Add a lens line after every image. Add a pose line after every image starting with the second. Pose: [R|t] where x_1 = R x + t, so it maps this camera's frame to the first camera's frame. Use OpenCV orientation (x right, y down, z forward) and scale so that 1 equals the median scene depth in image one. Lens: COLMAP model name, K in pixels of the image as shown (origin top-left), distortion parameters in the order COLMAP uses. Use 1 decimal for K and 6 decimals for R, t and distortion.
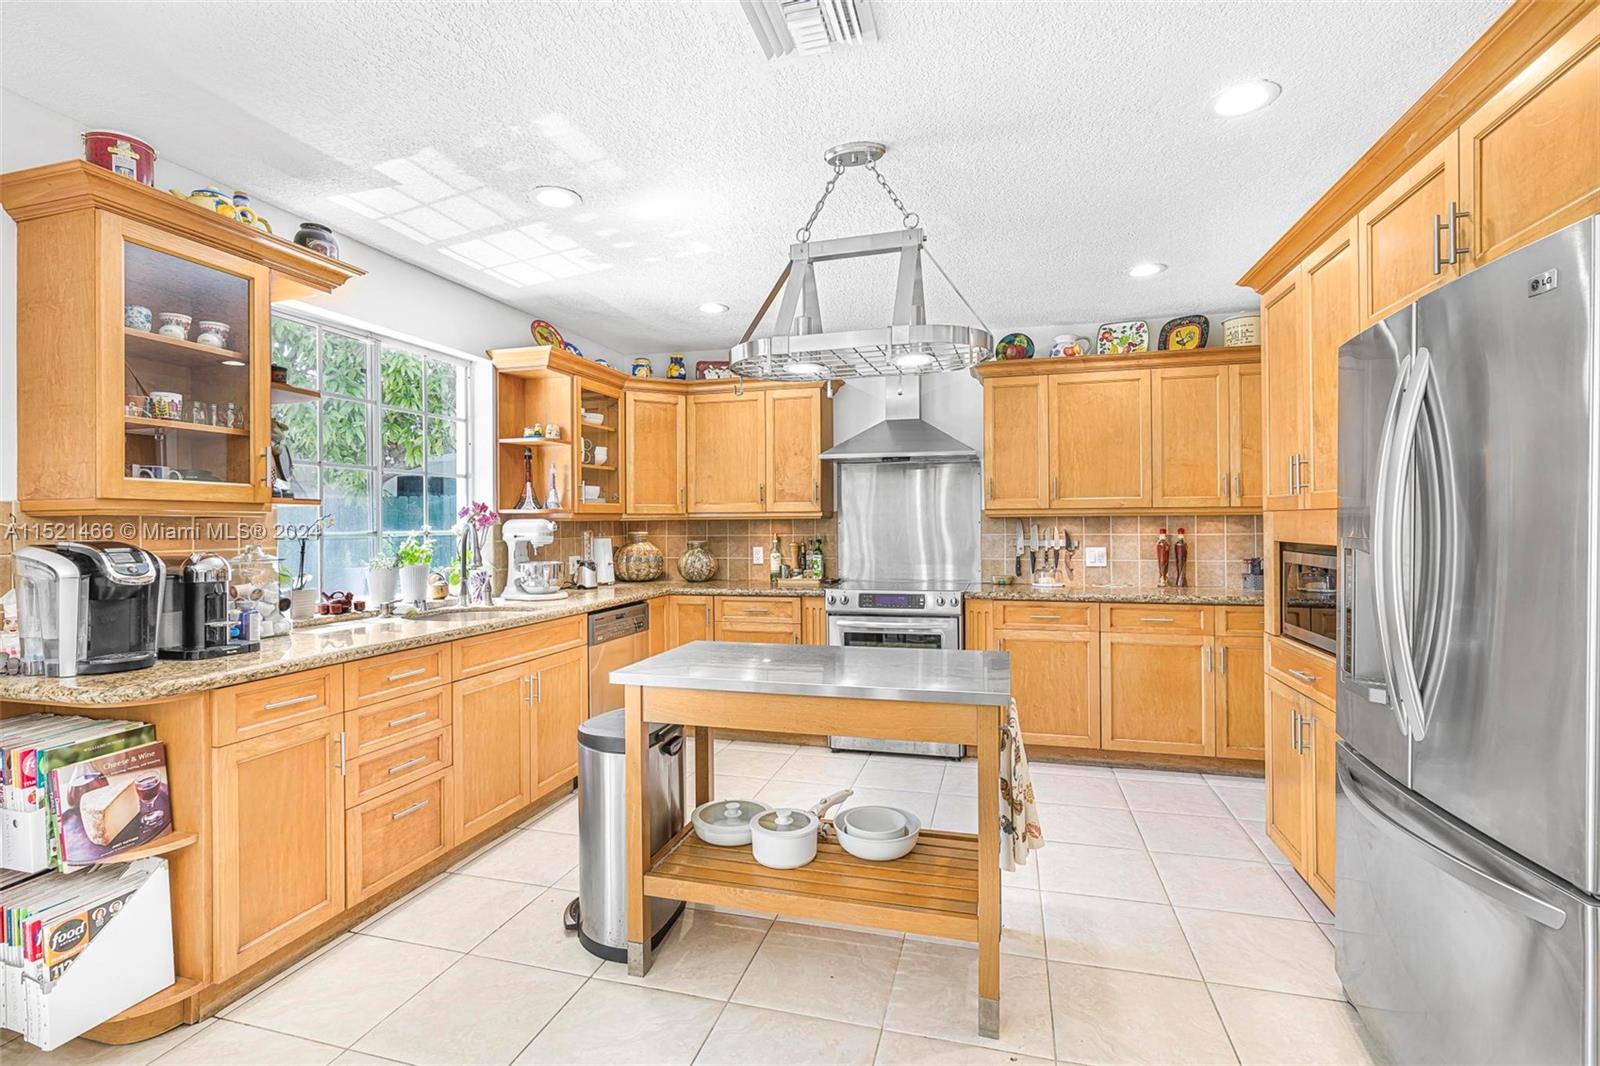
lens RADIAL K [[724.1, 0, 794.3], [0, 724.1, 528.4], [0, 0, 1]] dist [-0.011628, 0.005271]
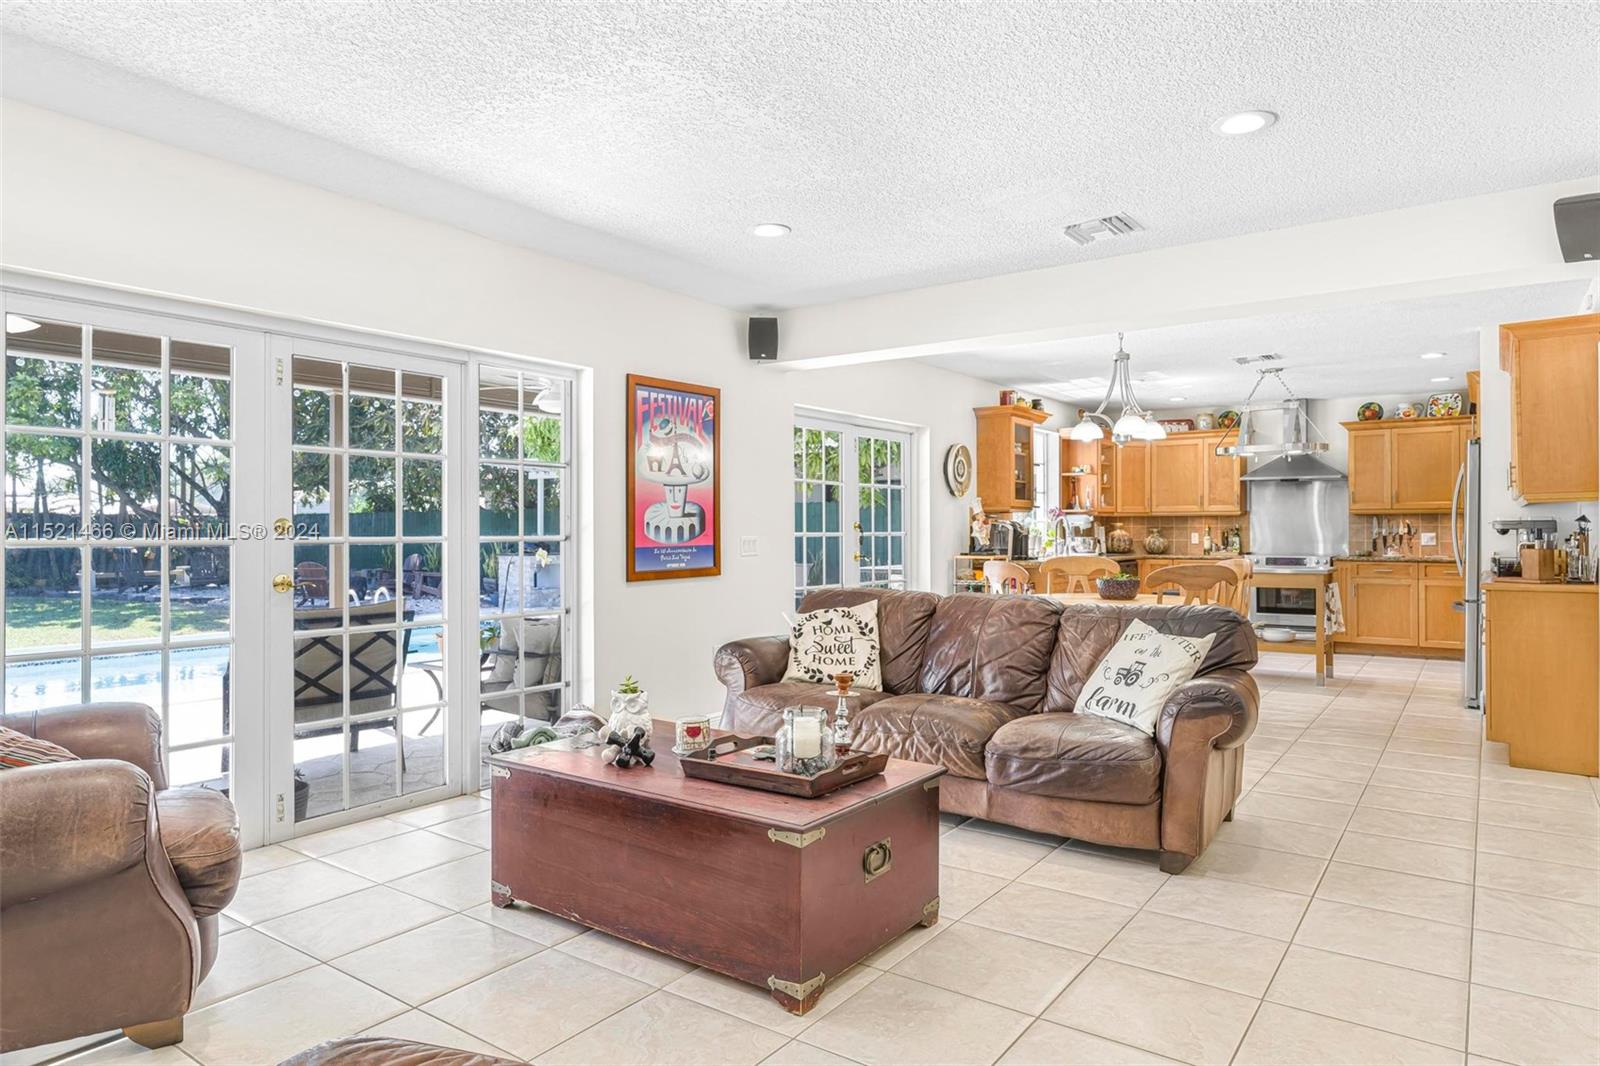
lens RADIAL K [[947.7, 0, 783.9], [0, 947.7, 522.4], [0, 0, 1]] dist [-0.020014, -0.001951]
pose [[0.934324, 0.004448, -0.356397, -0.184087], [-0.008632, 0.999911, -0.010150, 0.037327], [0.356320, 0.012560, 0.934280, -1.520036]]
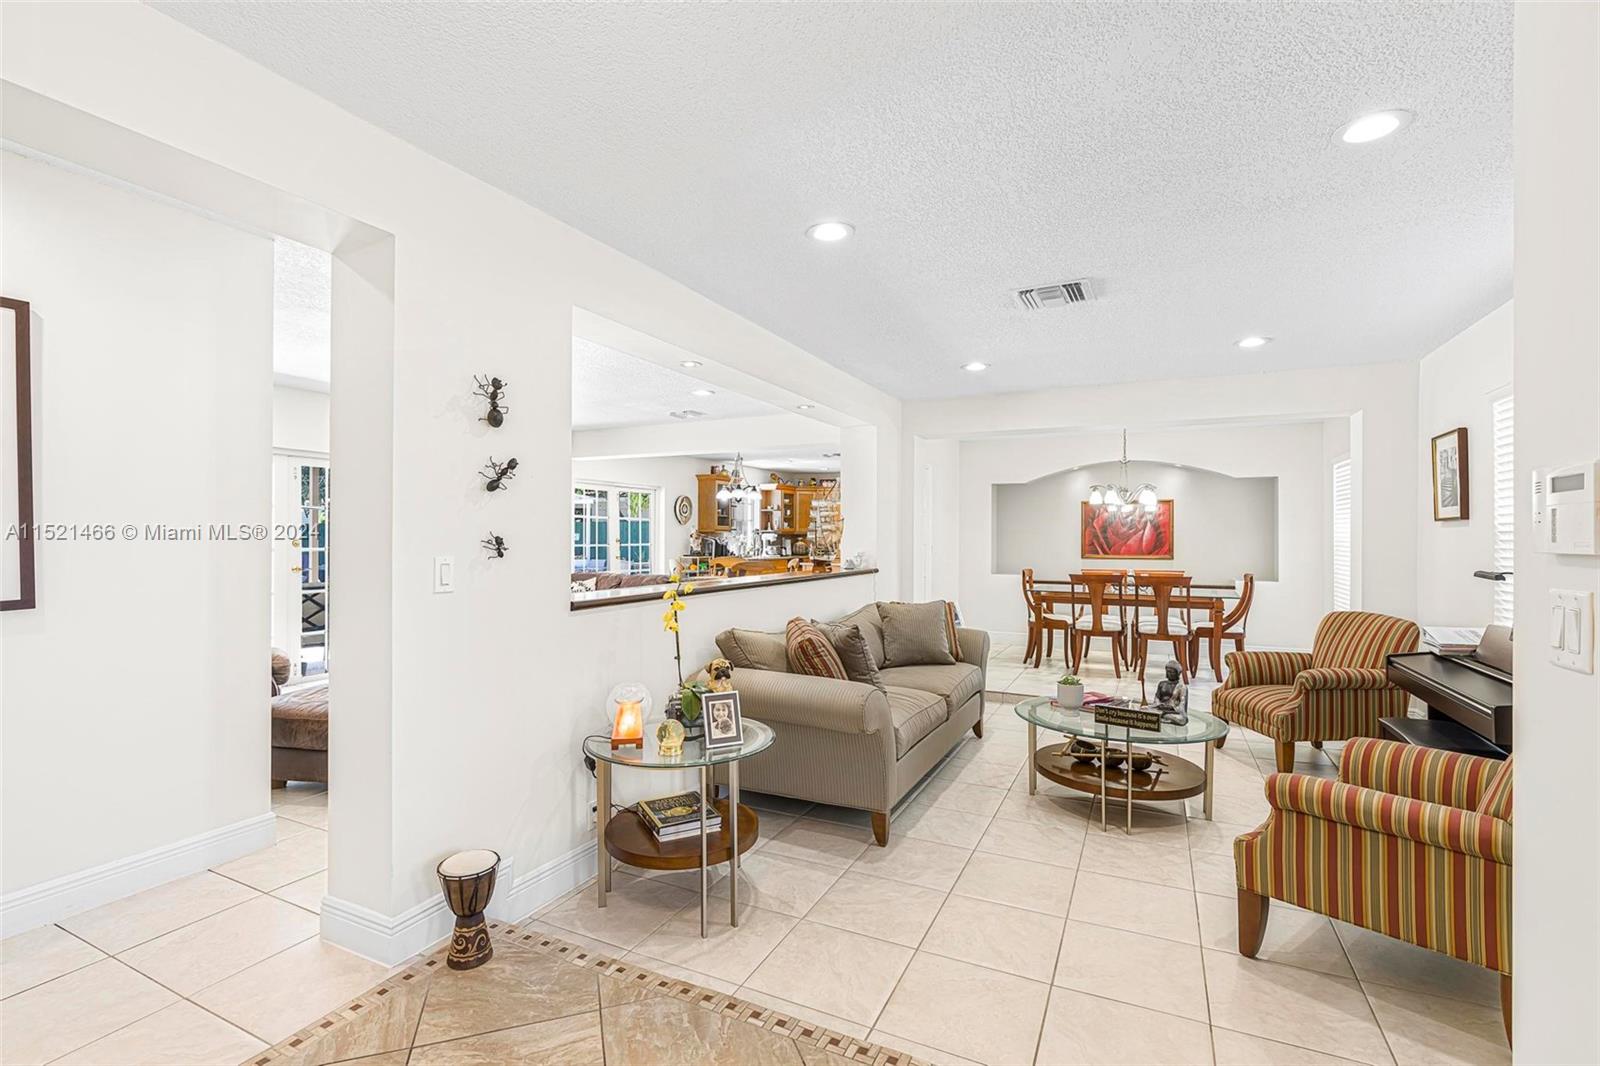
lens RADIAL K [[724.1, 0, 814.2], [0, 724.1, 541.0], [0, 0, 1]] dist [-0.011628, 0.005271]
pose [[0.987268, 0.008892, -0.158816, 0.353694], [-0.009108, 0.999958, -0.000635, 0.022061], [0.158804, 0.002073, 0.987308, -2.154957]]
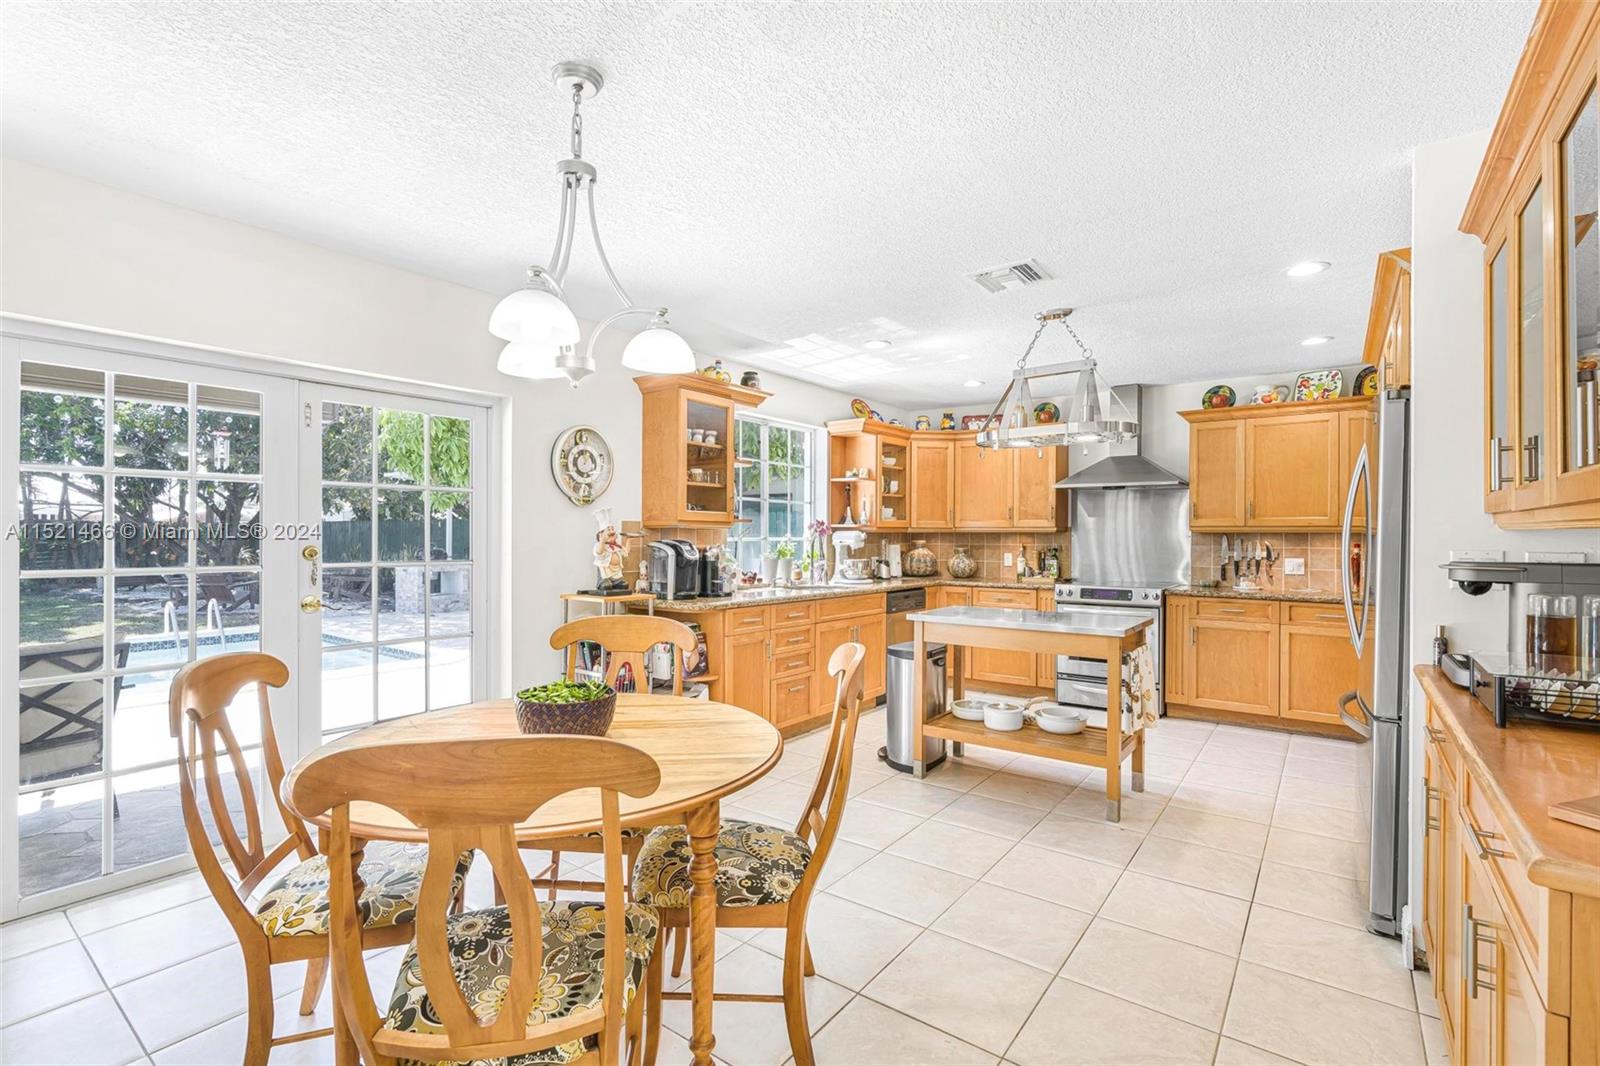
lens RADIAL K [[724.1, 0, 806.8], [0, 724.1, 531.9], [0, 0, 1]] dist [-0.011628, 0.005271]
pose [[0.936375, 0.009694, -0.350867, 0.080675], [-0.013694, 0.999866, -0.008920, 0.003879], [0.350733, 0.013157, 0.936383, -0.431232]]
